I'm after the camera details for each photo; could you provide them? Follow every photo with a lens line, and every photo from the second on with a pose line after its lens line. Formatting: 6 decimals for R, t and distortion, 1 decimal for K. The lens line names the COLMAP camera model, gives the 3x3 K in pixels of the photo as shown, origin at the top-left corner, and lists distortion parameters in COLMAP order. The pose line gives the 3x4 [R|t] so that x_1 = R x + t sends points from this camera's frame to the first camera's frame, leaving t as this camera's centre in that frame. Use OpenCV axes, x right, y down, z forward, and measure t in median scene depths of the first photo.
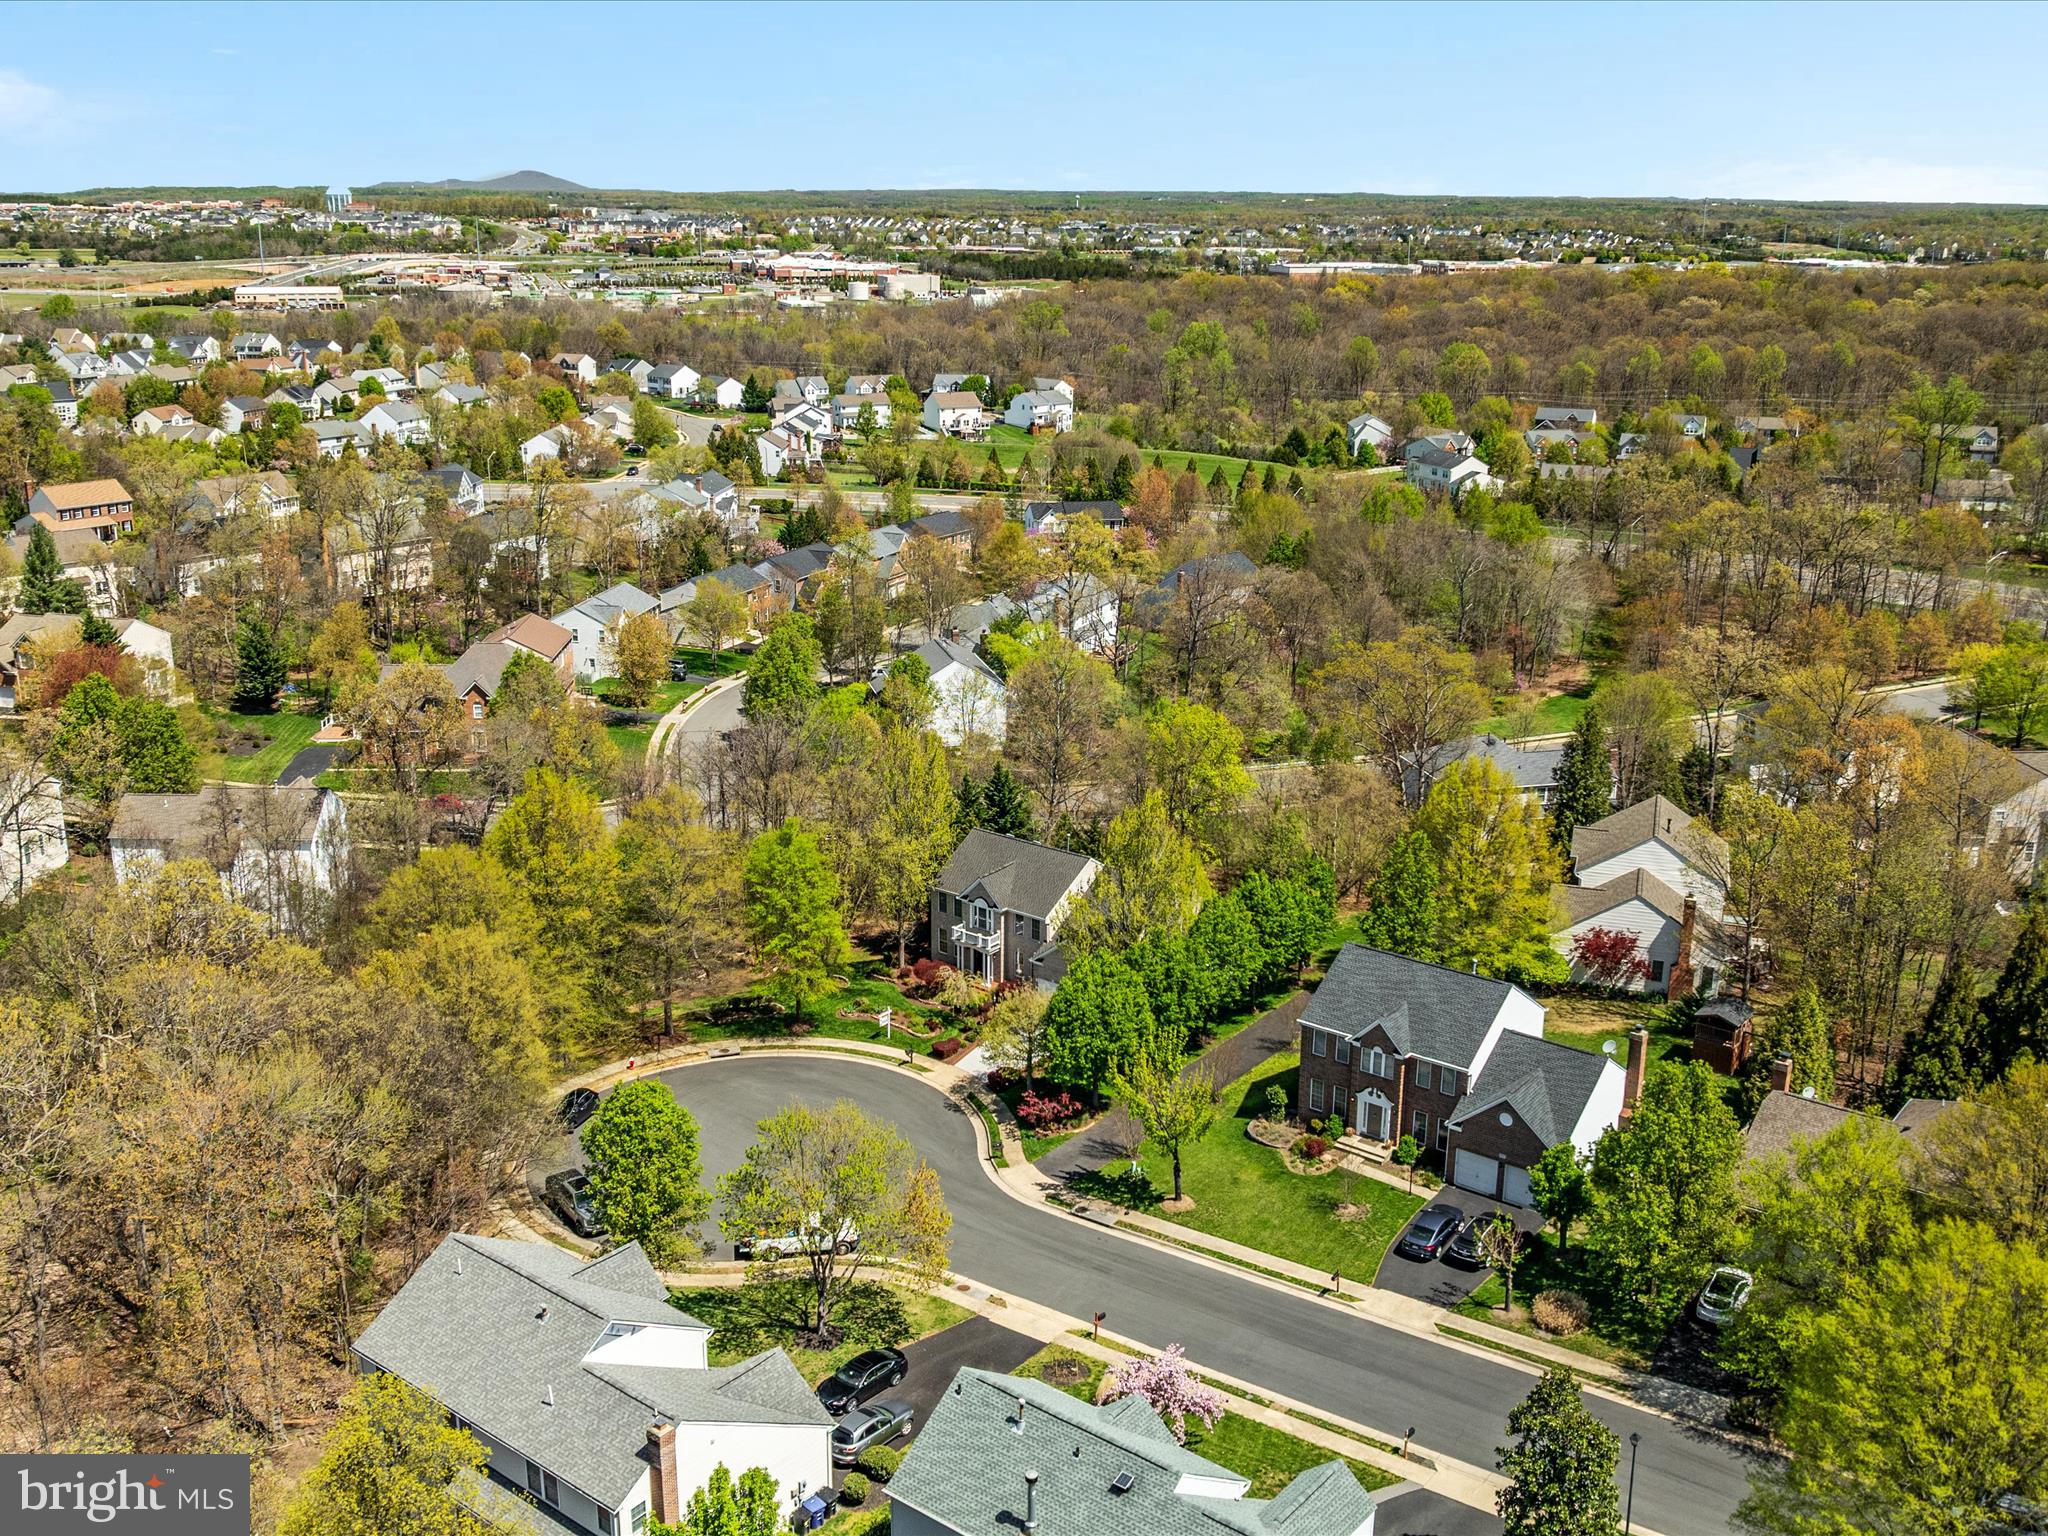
lens RADIAL K [[1916.3, 0, 1024.0], [0, 1916.3, 768.0], [0, 0, 1]] dist [-0.003430, -0.054744]
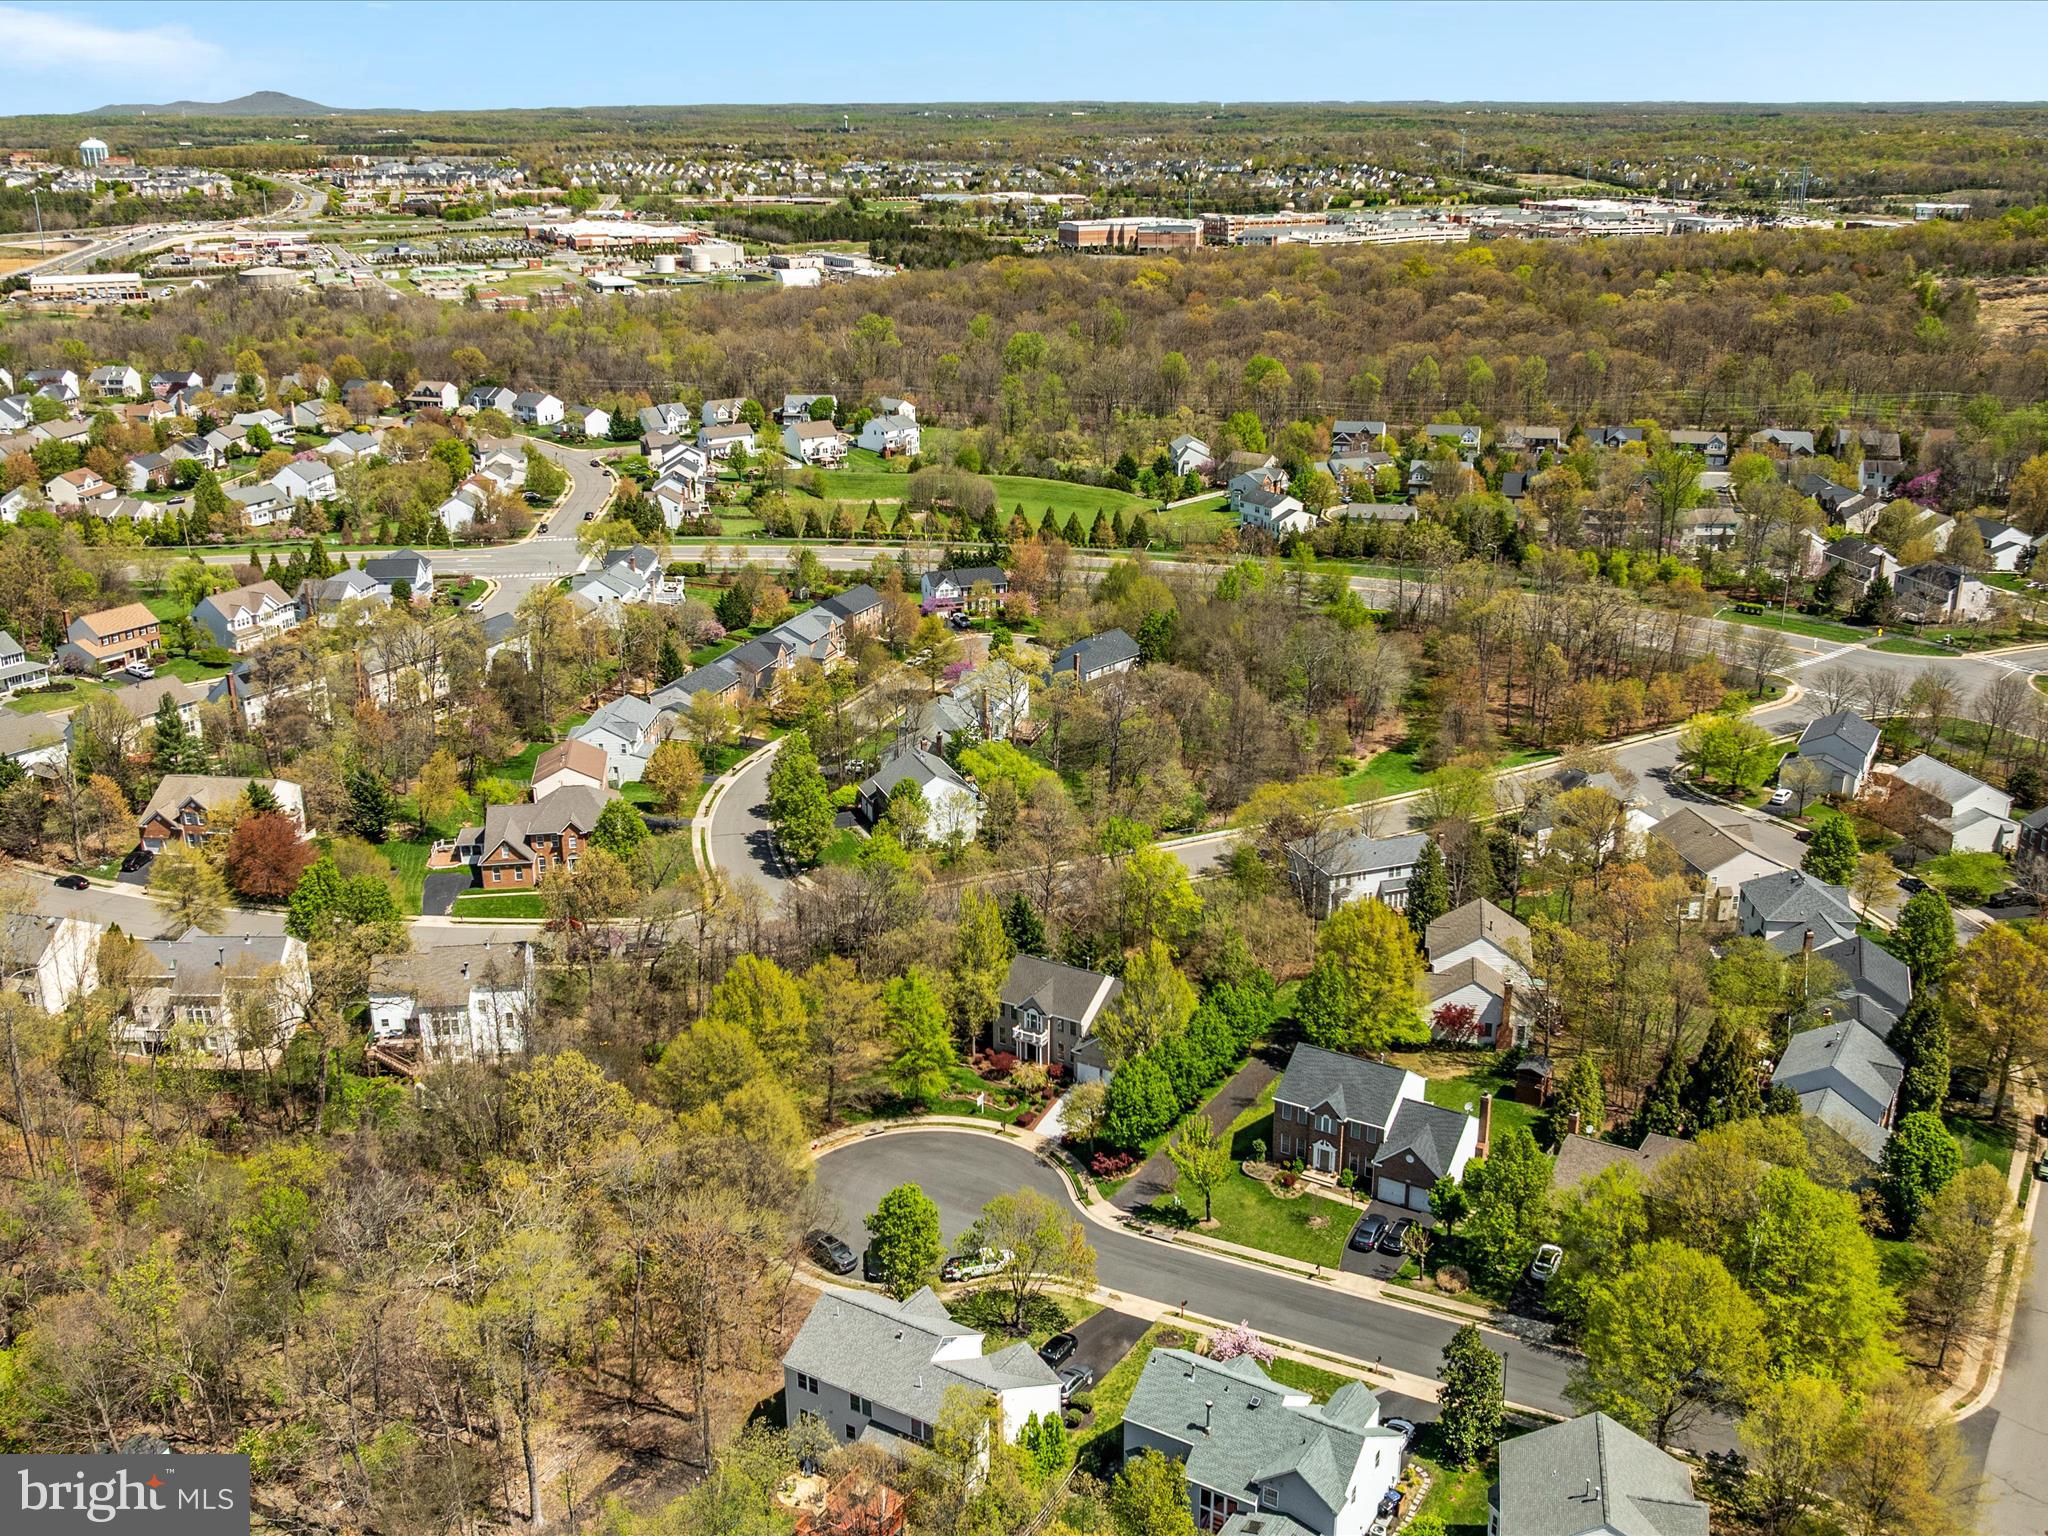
lens RADIAL K [[1916.3, 0, 1024.0], [0, 1916.3, 768.0], [0, 0, 1]] dist [-0.003430, -0.054744]
pose [[0.992986, -0.049886, 0.107196, -0.178707], [0.045128, 0.997905, 0.046357, -0.184063], [-0.109284, -0.041195, 0.993157, -0.435708]]
